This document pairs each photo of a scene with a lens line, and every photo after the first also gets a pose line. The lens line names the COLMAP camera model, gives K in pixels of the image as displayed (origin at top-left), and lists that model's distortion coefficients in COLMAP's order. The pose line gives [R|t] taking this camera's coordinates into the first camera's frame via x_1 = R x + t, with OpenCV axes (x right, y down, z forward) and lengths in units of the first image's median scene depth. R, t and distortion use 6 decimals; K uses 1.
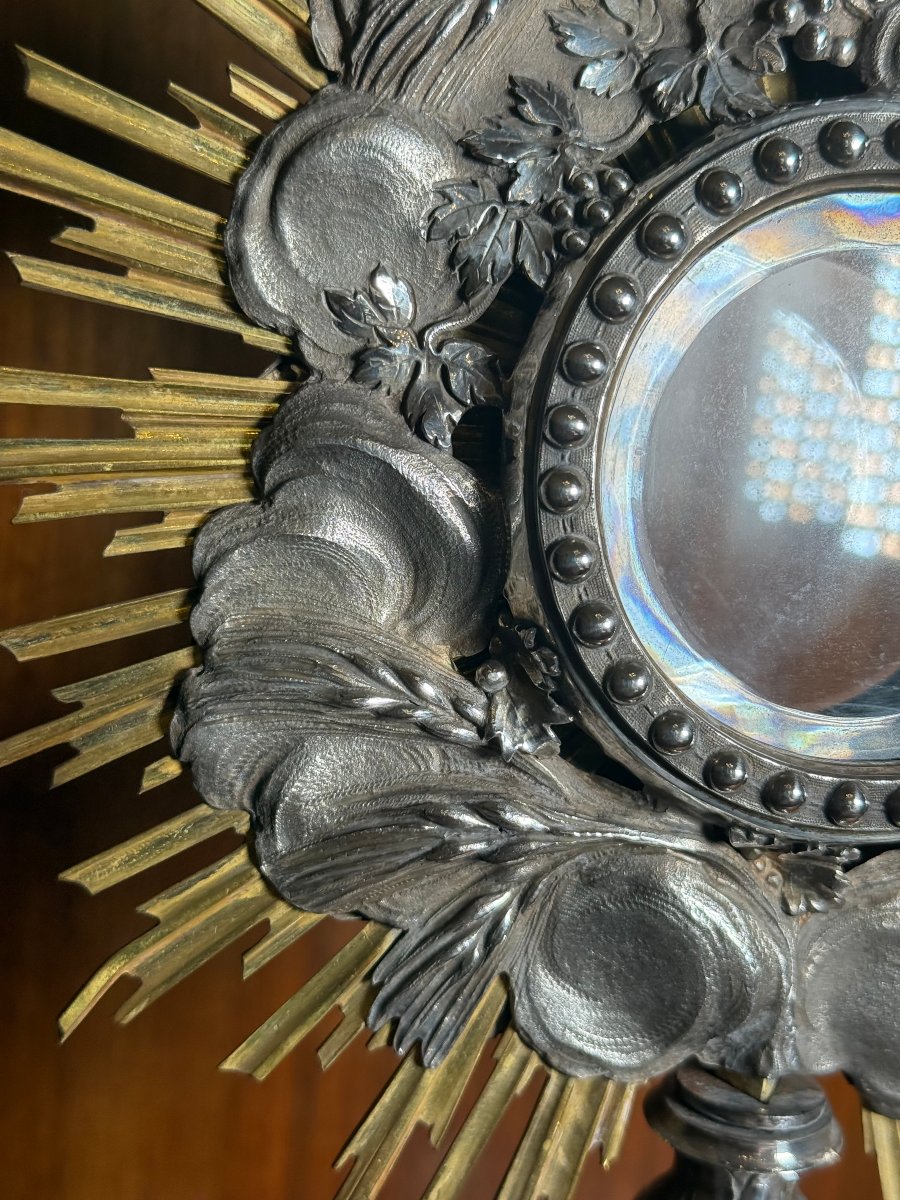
lens RADIAL K [[1733.9, 0, 423.7], [0, 1733.9, 600.9], [0, 0, 1]] dist [0.204701, -0.727890]
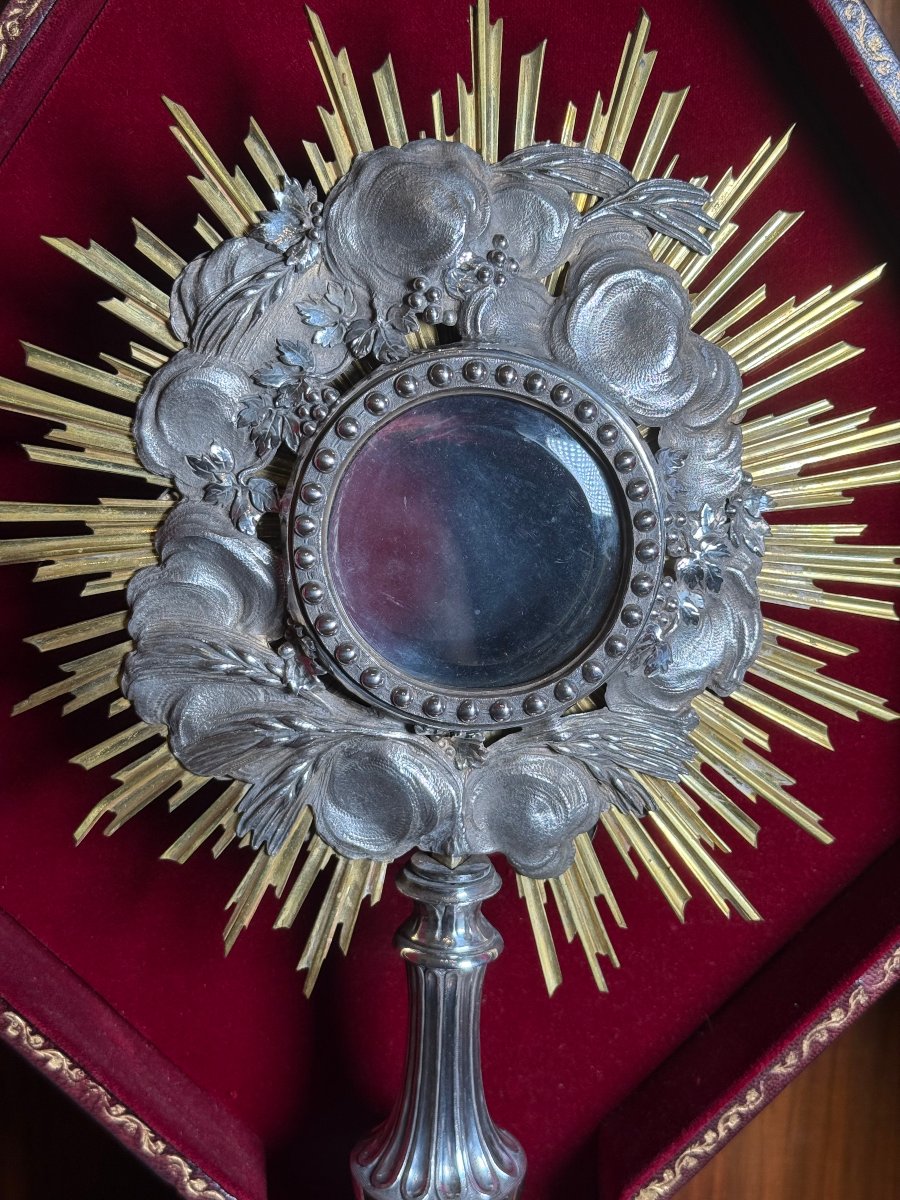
lens RADIAL K [[1700.9, 0, 450.0], [0, 1700.9, 600.0], [0, 0, 1]] dist [0.144304, -0.127109]
pose [[0.996315, -0.035046, -0.078278, 0.365409], [0.039844, 0.997367, 0.060591, -0.118144], [0.075949, -0.063486, 0.995089, -0.841301]]
